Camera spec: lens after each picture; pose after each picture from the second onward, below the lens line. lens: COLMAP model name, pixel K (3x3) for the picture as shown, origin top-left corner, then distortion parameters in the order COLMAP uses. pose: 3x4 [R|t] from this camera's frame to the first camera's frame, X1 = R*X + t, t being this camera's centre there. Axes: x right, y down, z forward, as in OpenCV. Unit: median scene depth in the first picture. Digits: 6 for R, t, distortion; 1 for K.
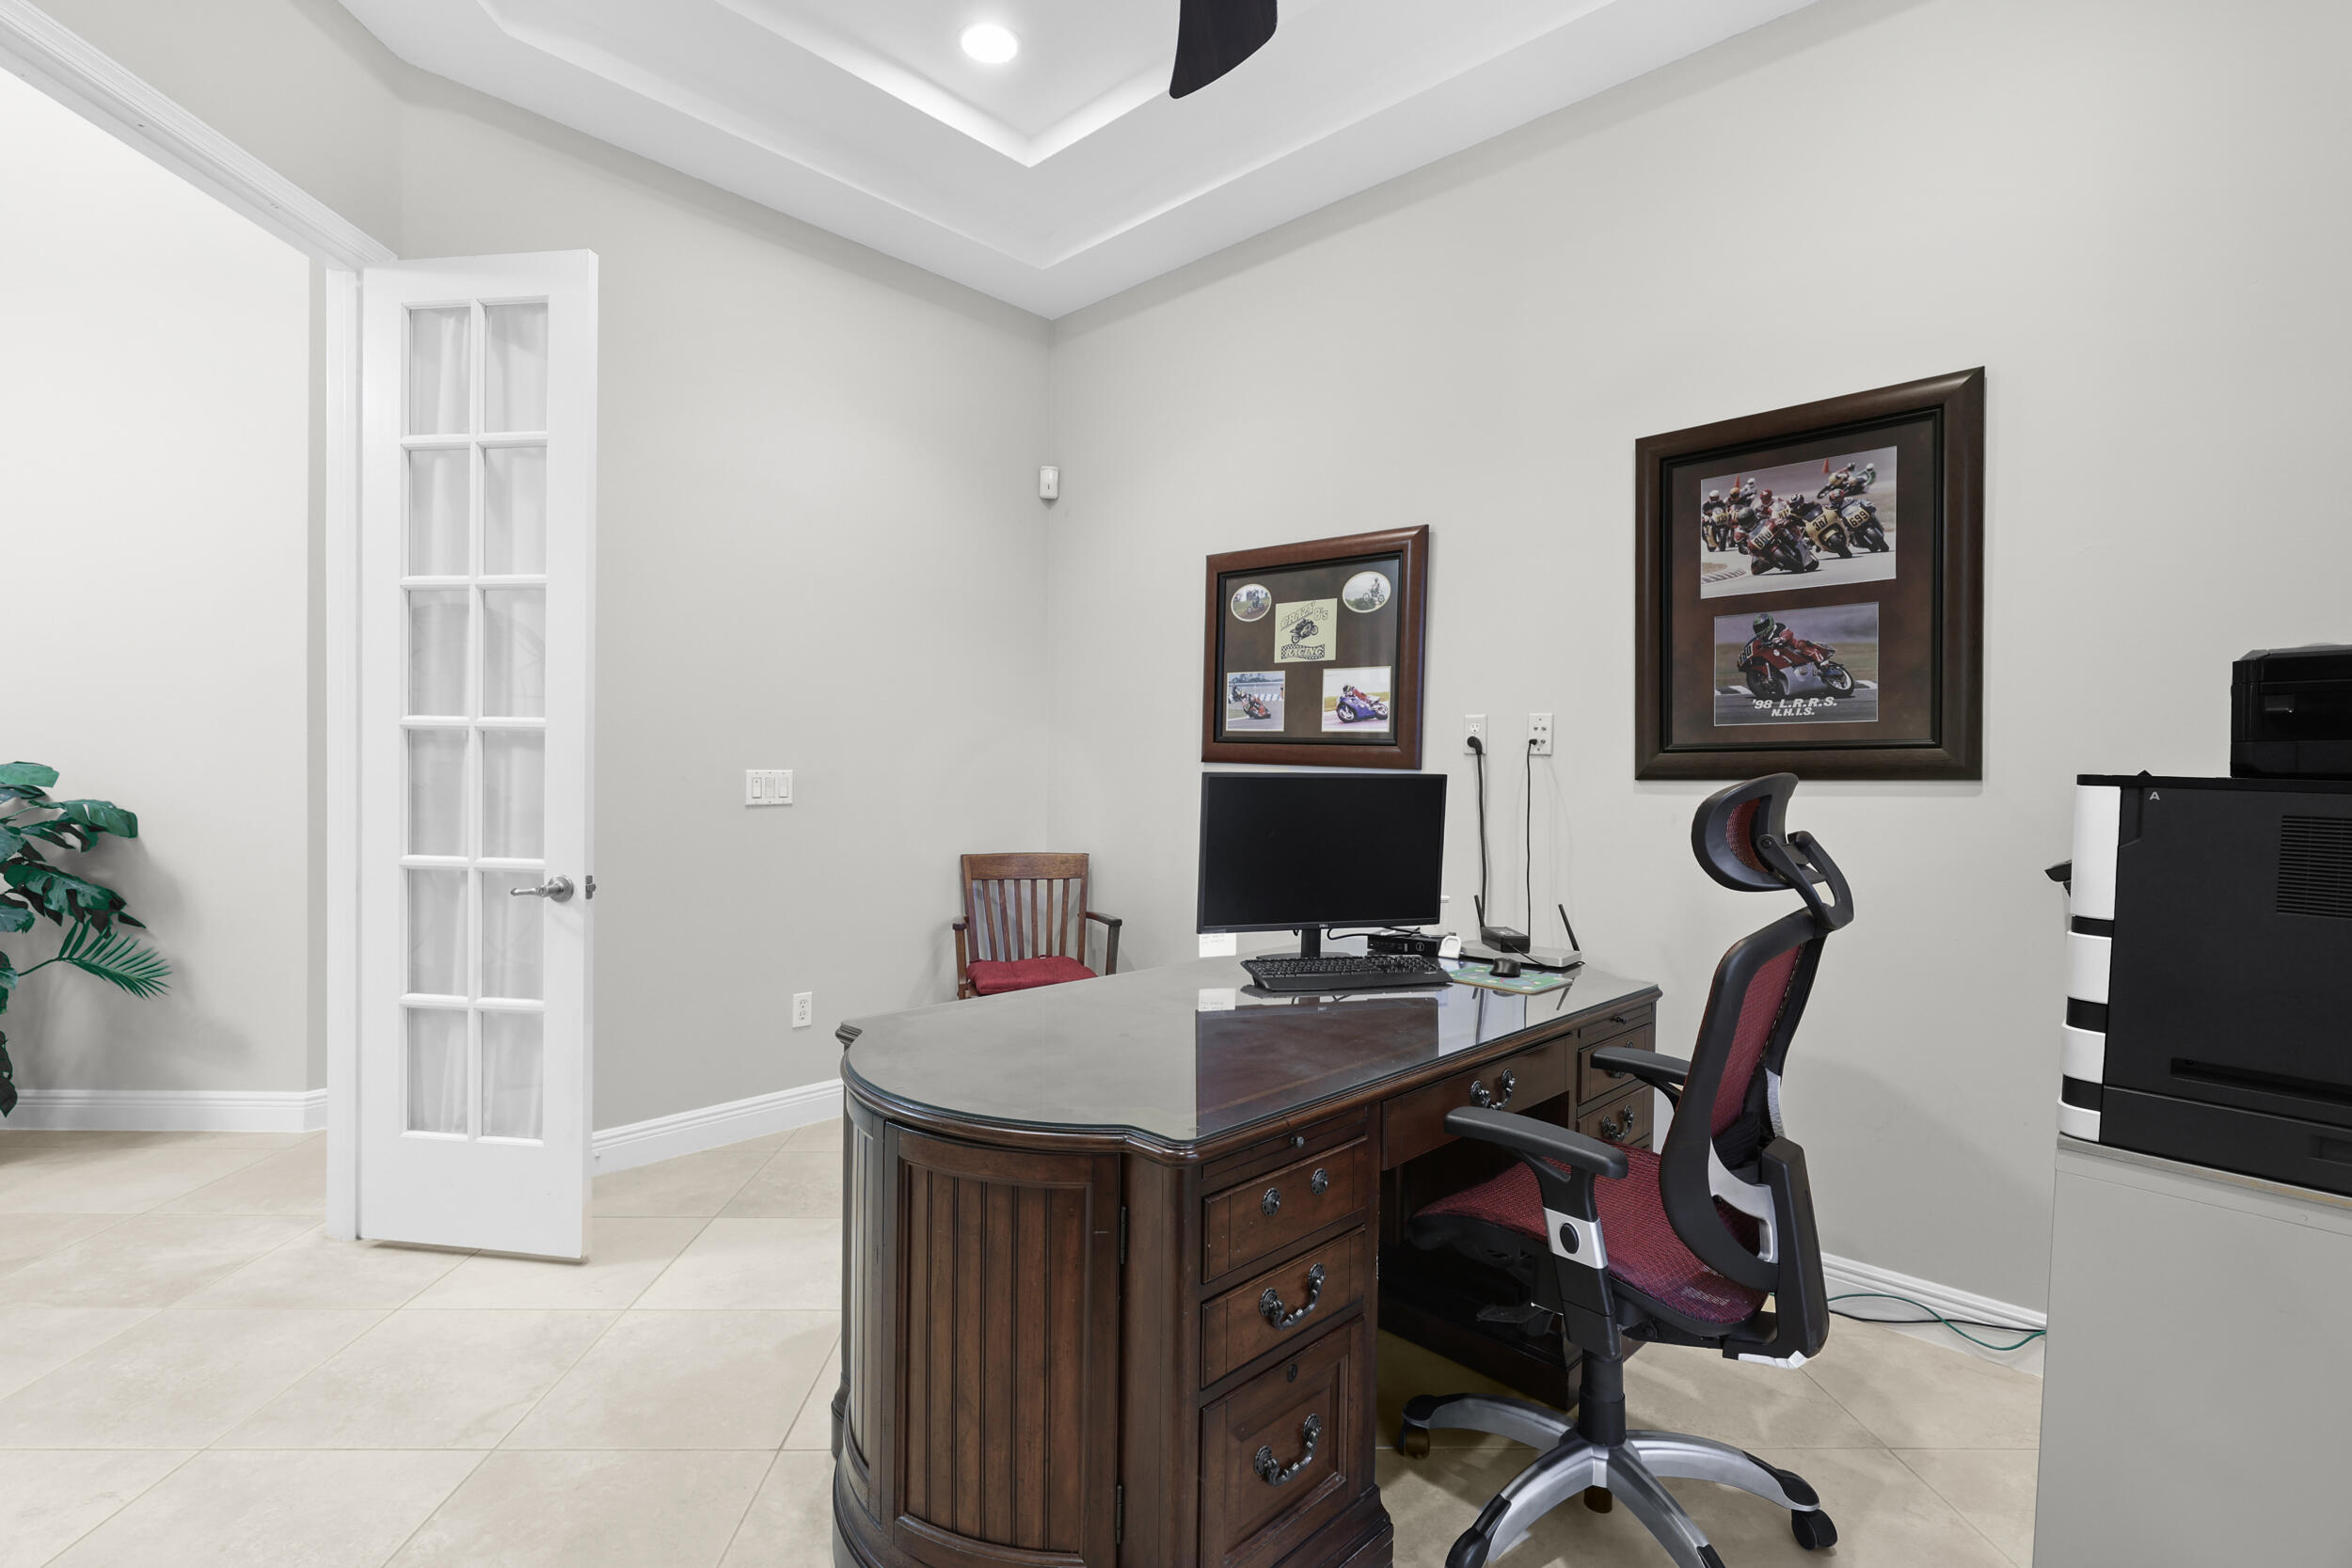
lens RADIAL K [[1080.2, 0, 1180.6], [0, 1080.2, 760.3], [0, 0, 1]] dist [0.007838, -0.000219]
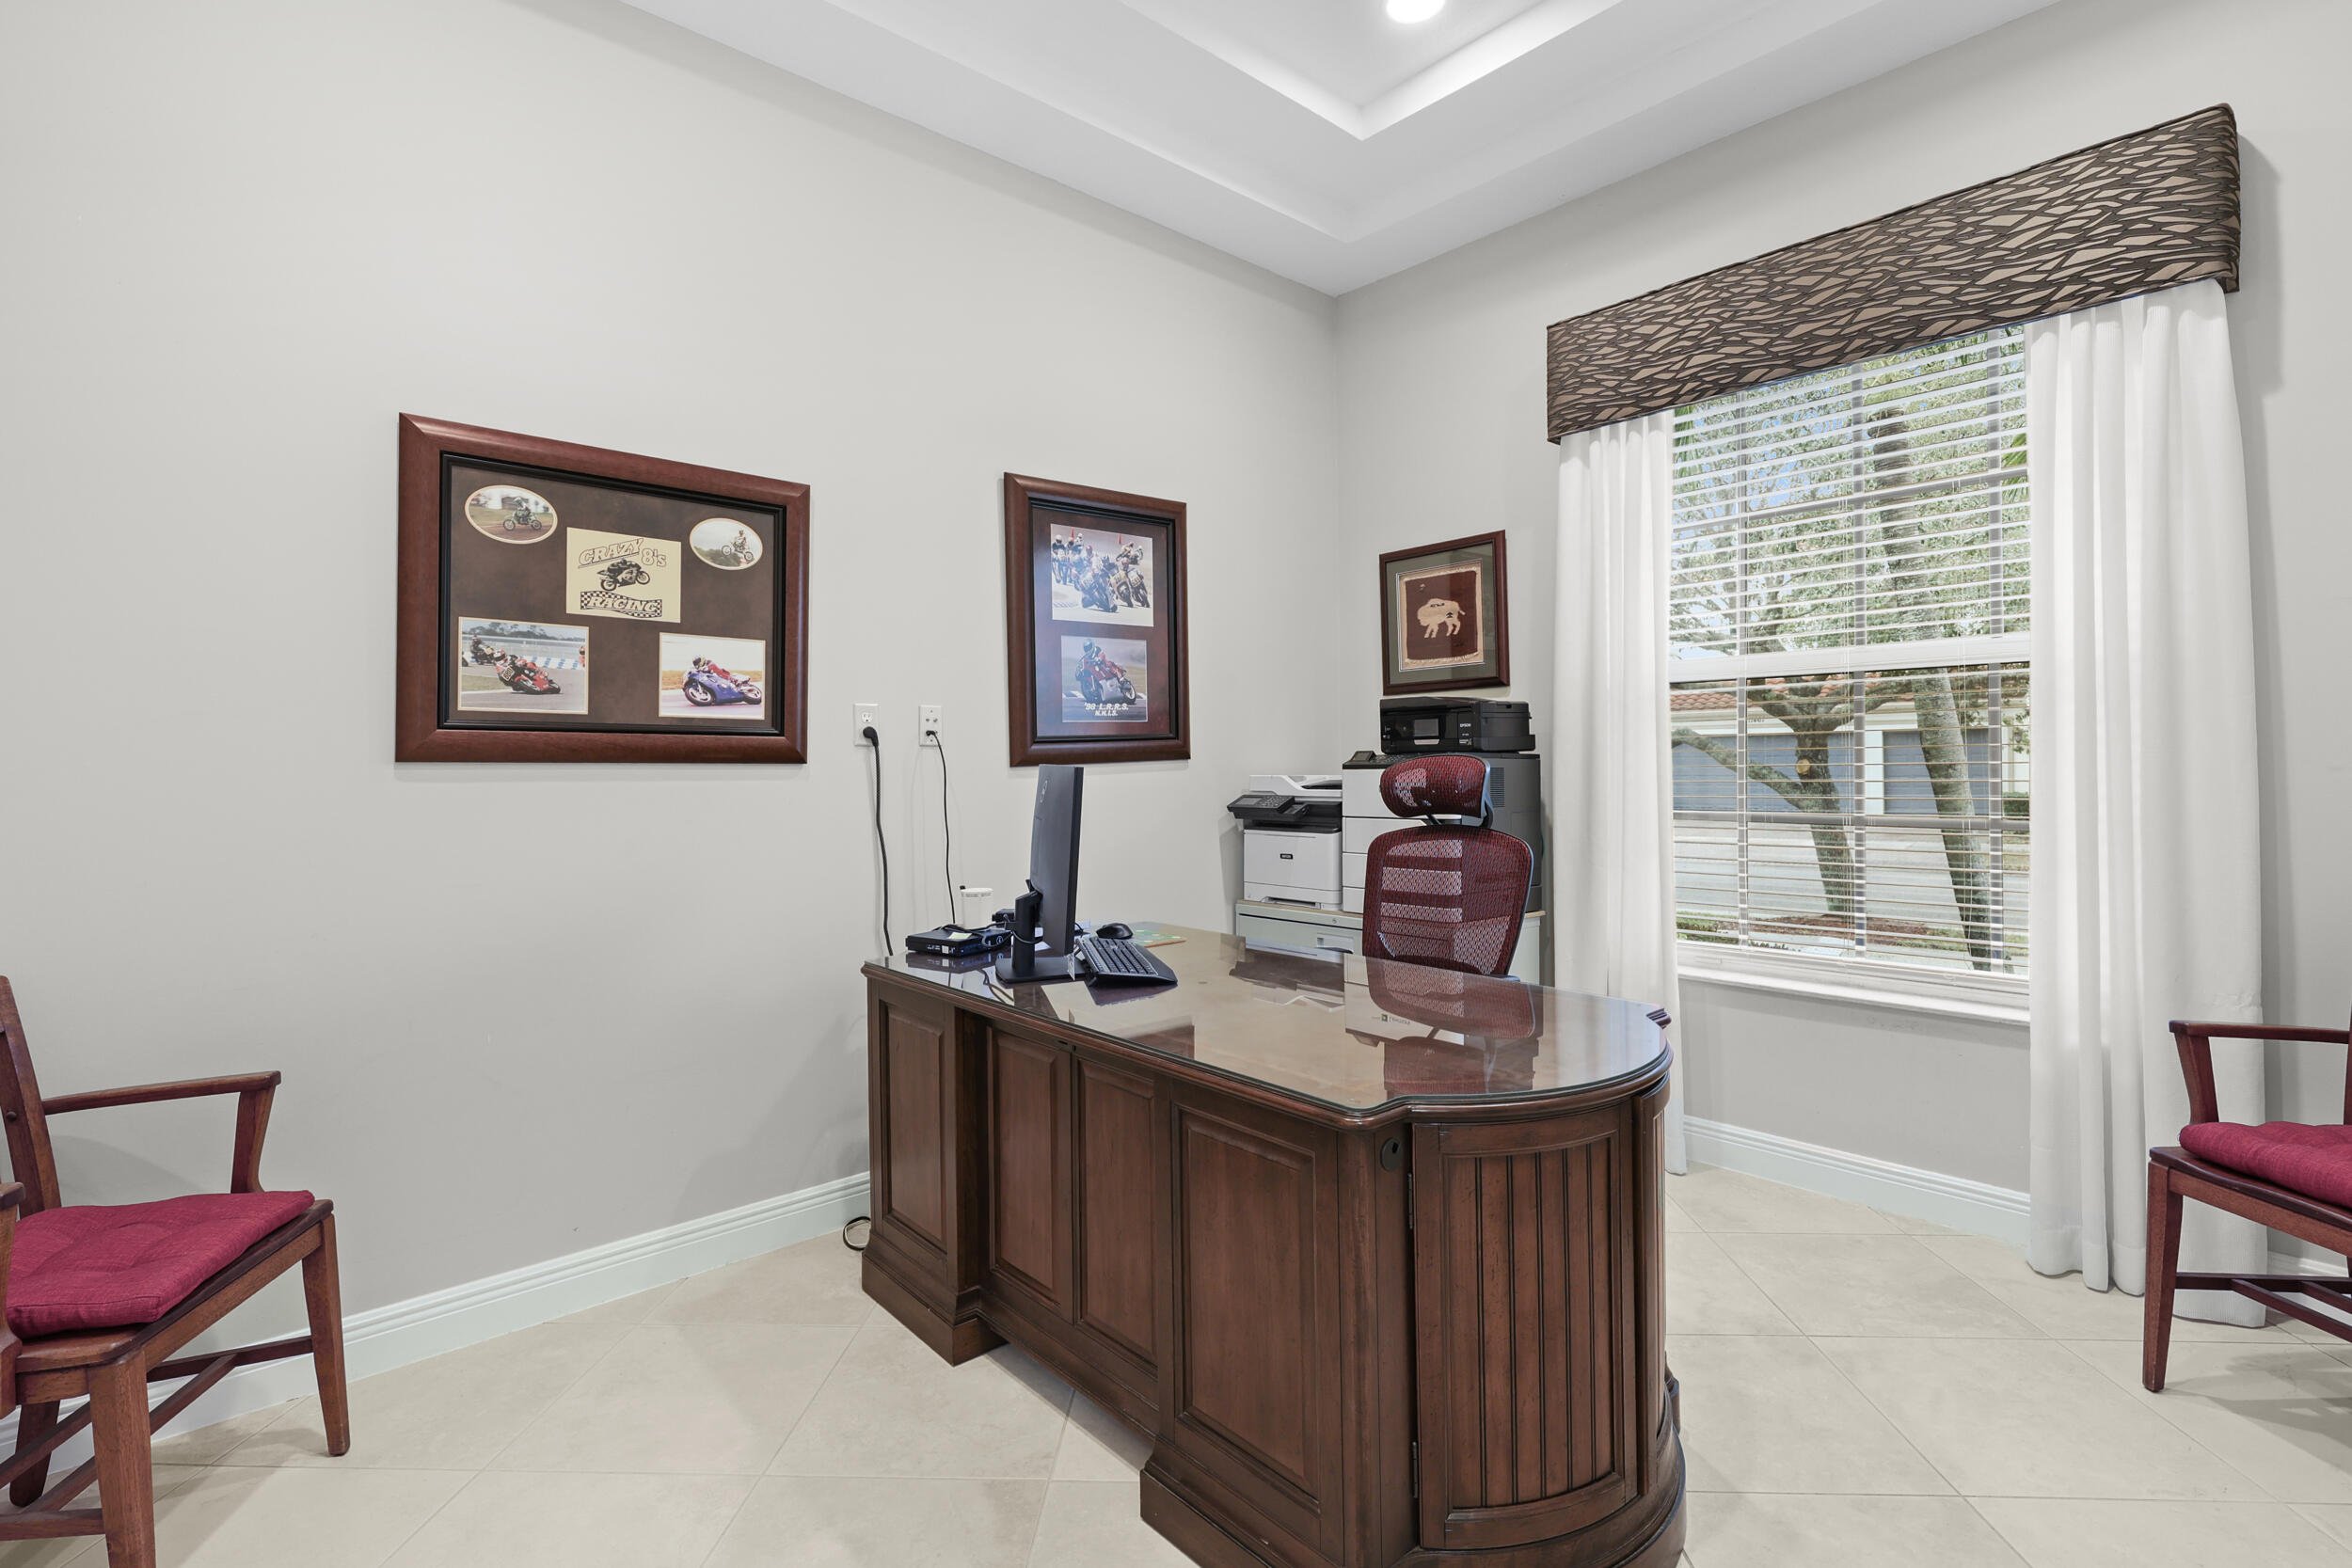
lens RADIAL K [[1080.2, 0, 1180.6], [0, 1080.2, 760.3], [0, 0, 1]] dist [0.007838, -0.000219]
pose [[0.102802, -0.021652, 0.994466, -0.601643], [0.005627, 0.999760, 0.021185, -0.010184], [-0.994686, 0.003418, 0.102899, 0.586301]]
